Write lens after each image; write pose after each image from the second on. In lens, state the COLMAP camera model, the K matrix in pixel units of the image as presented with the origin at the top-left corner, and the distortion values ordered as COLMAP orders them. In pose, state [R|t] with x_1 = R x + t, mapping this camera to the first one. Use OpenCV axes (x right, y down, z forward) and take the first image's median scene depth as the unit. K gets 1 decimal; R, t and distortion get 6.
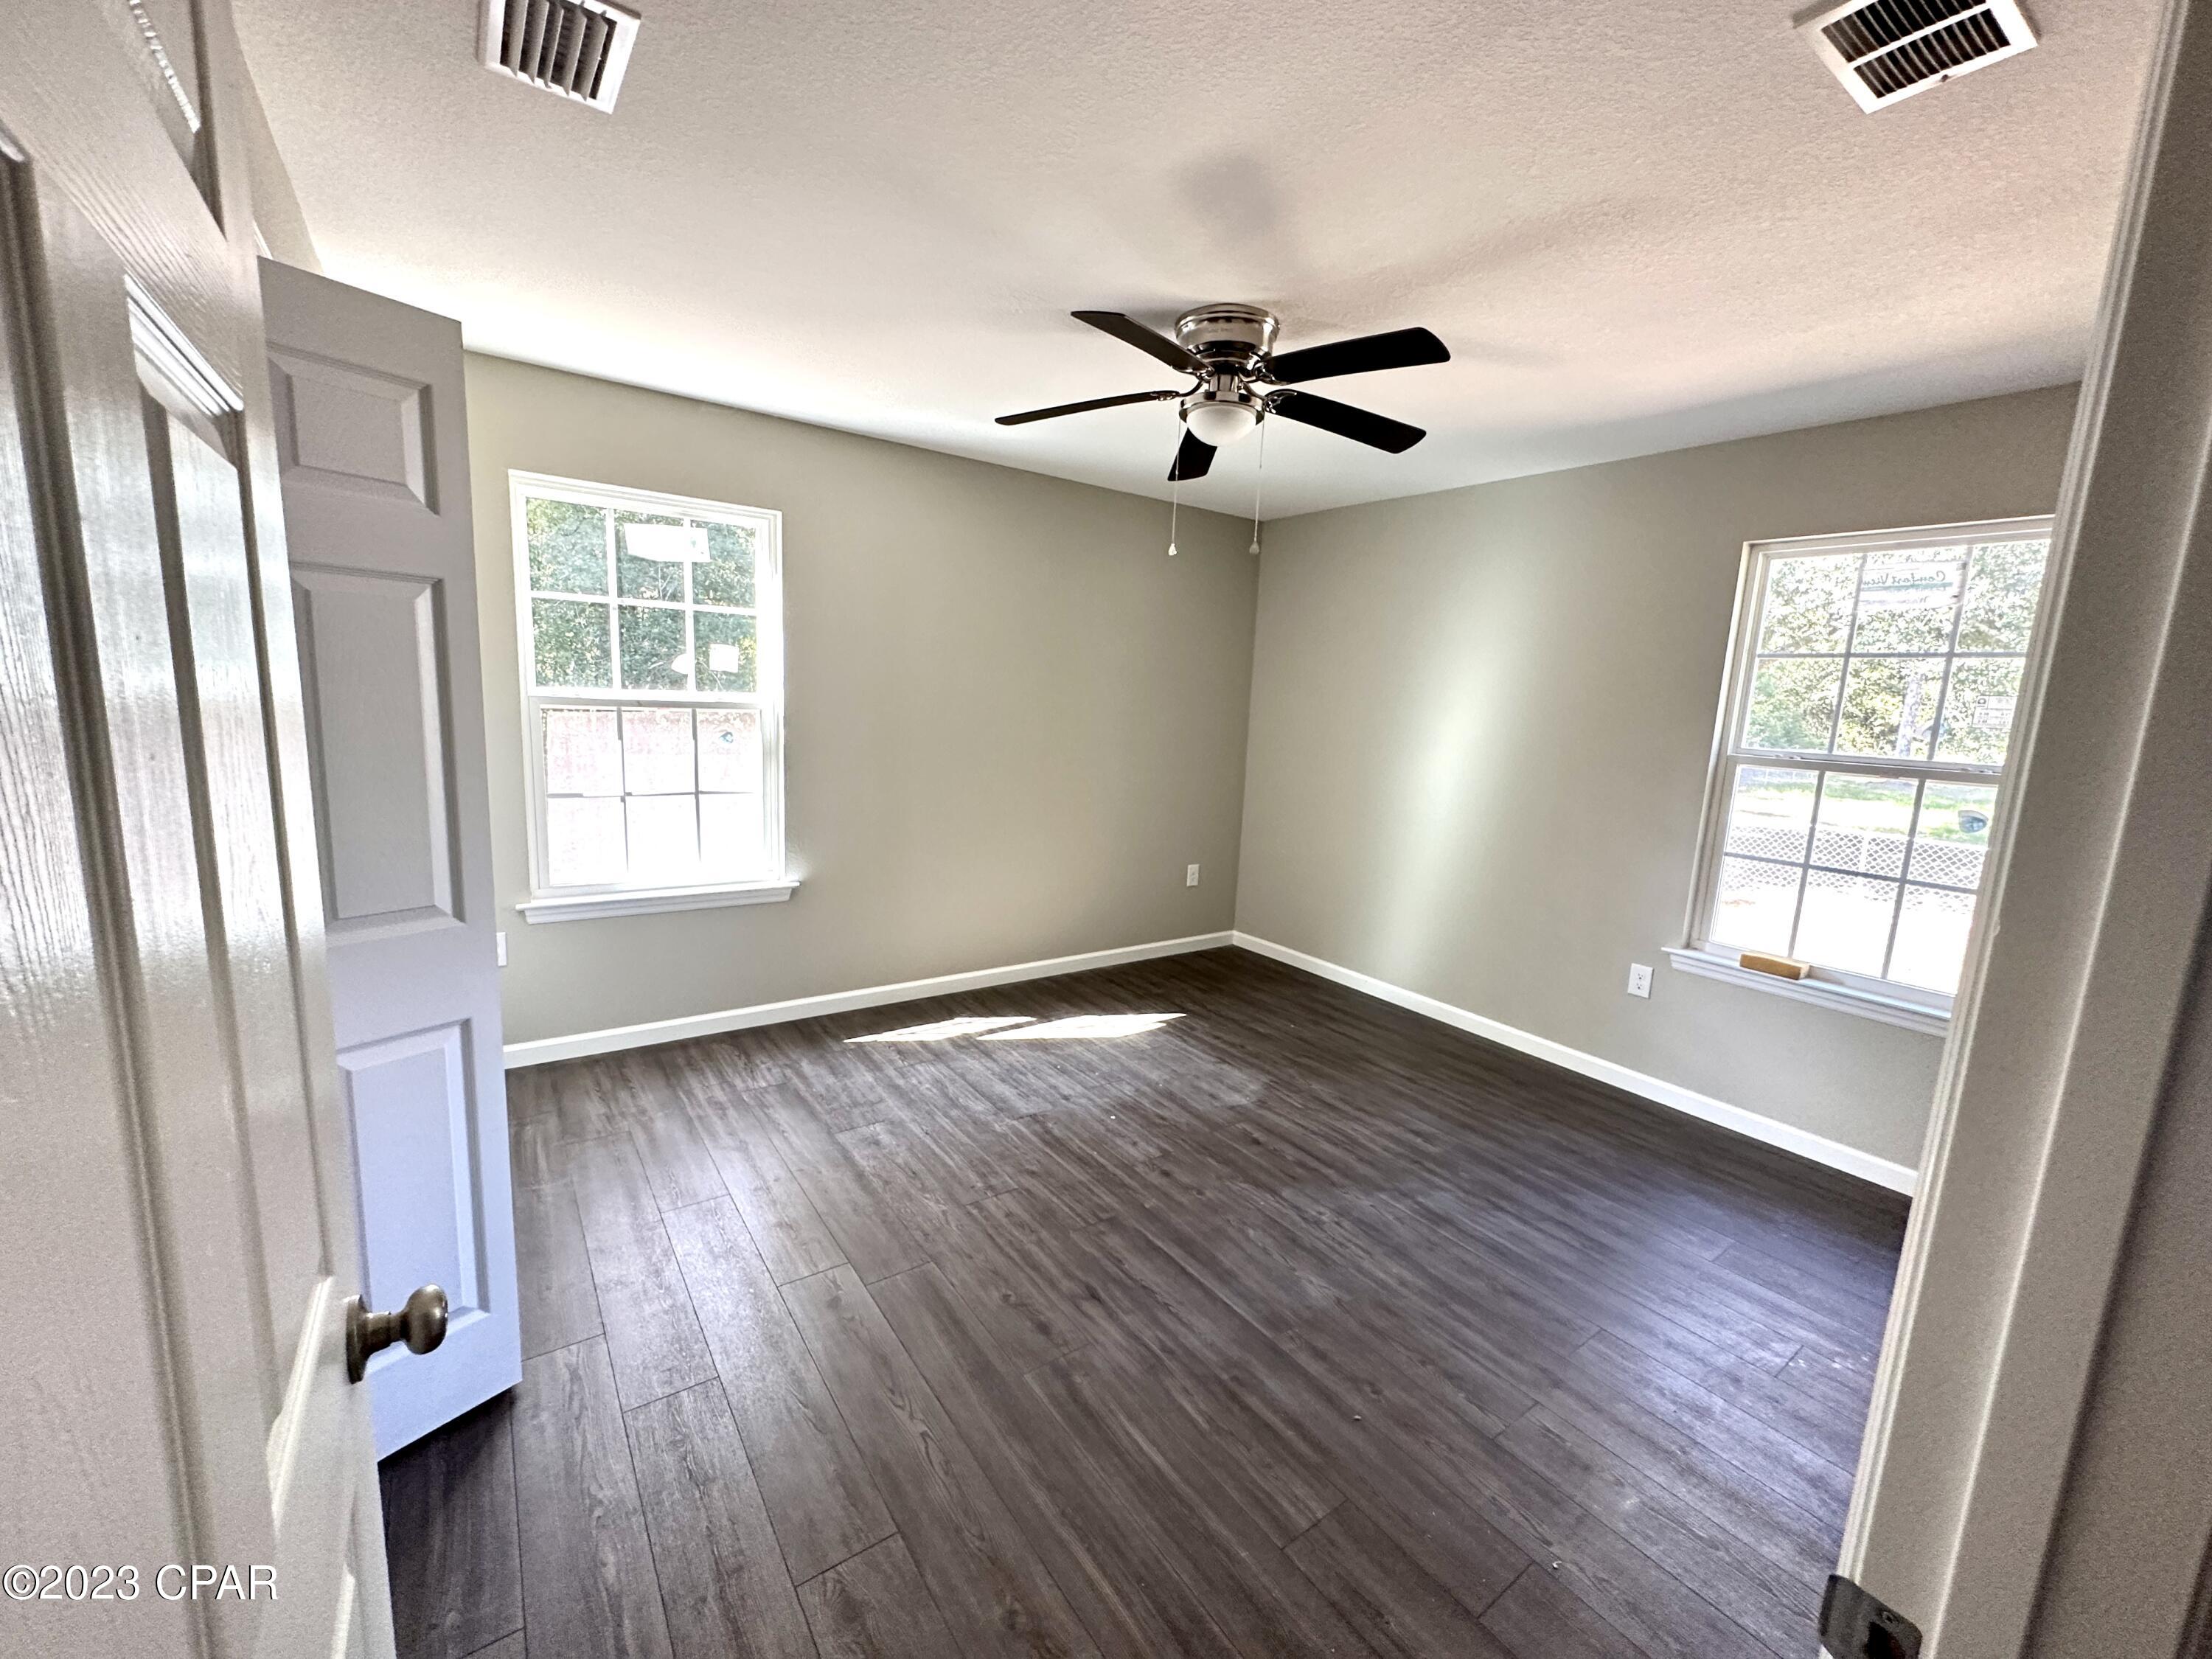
lens RADIAL K [[886.2, 0, 1100.8], [0, 886.2, 827.8], [0, 0, 1]] dist [0.002099, 0.000134]
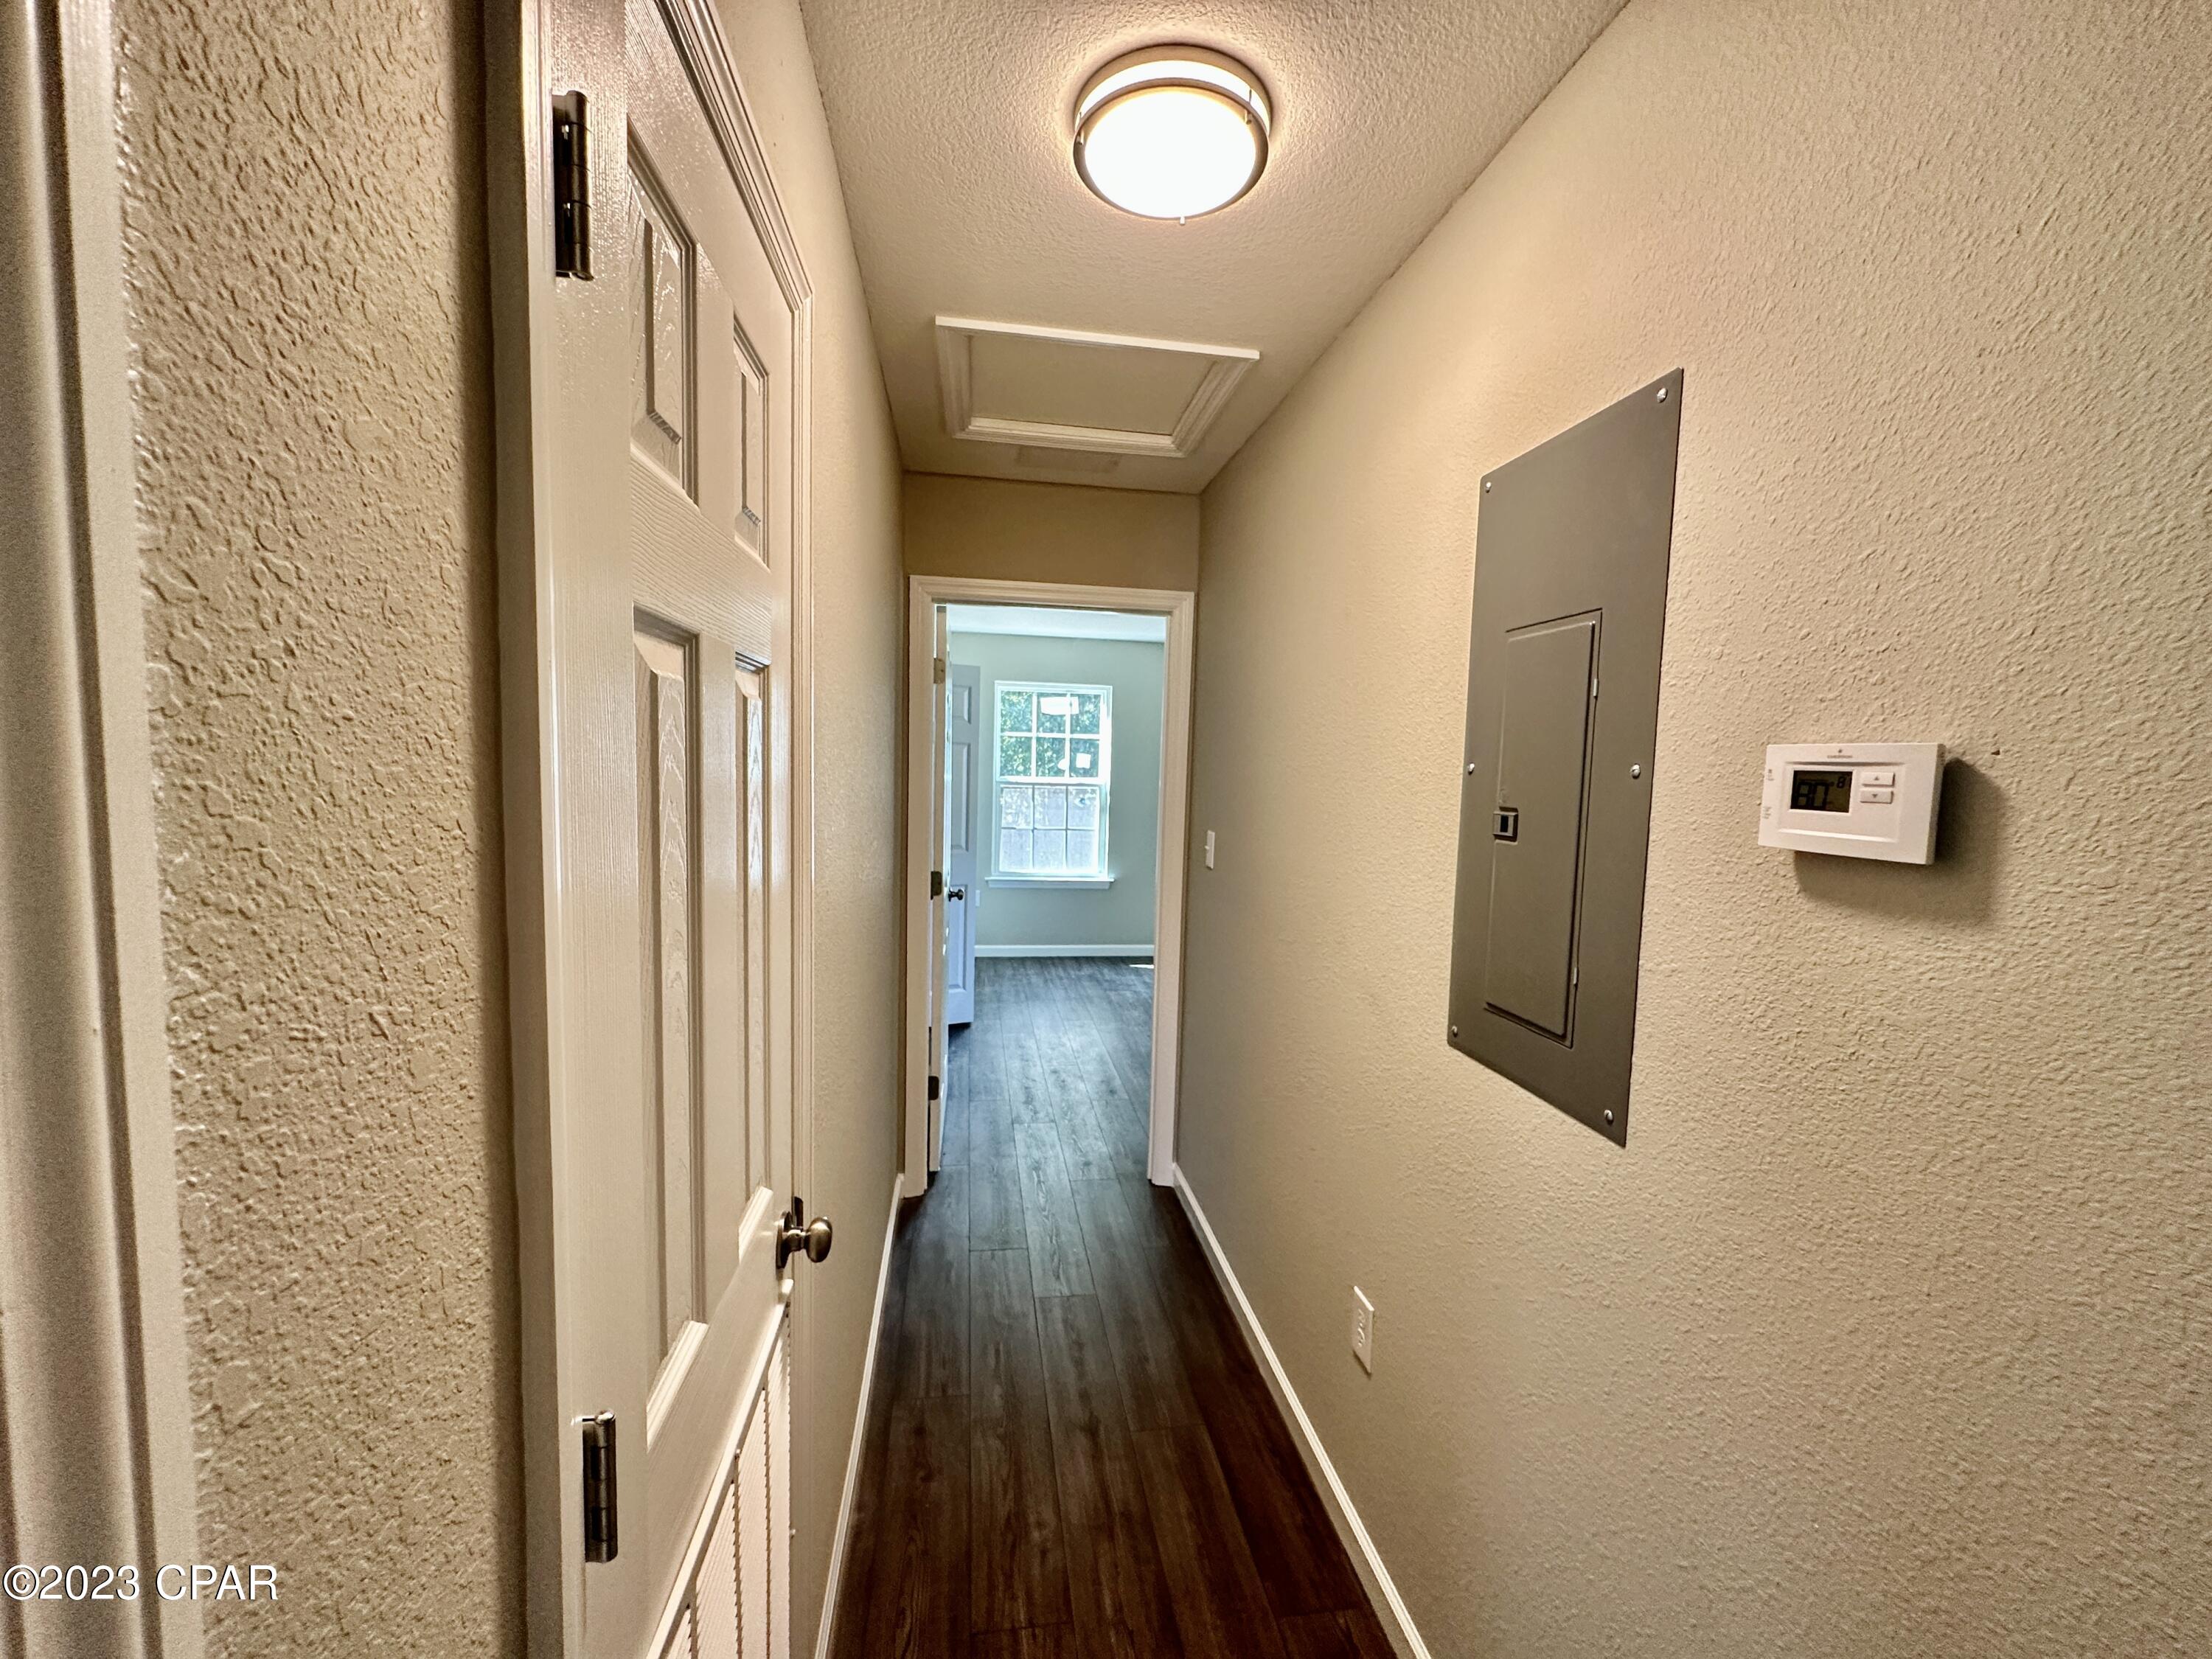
lens RADIAL K [[886.2, 0, 1107.4], [0, 886.2, 832.7], [0, 0, 1]] dist [0.002099, 0.000134]
pose [[0.895517, 0.017909, -0.444668, 0.513531], [-0.060831, 0.994738, -0.082443, 0.129199], [0.440851, 0.100879, 0.891893, -0.729597]]
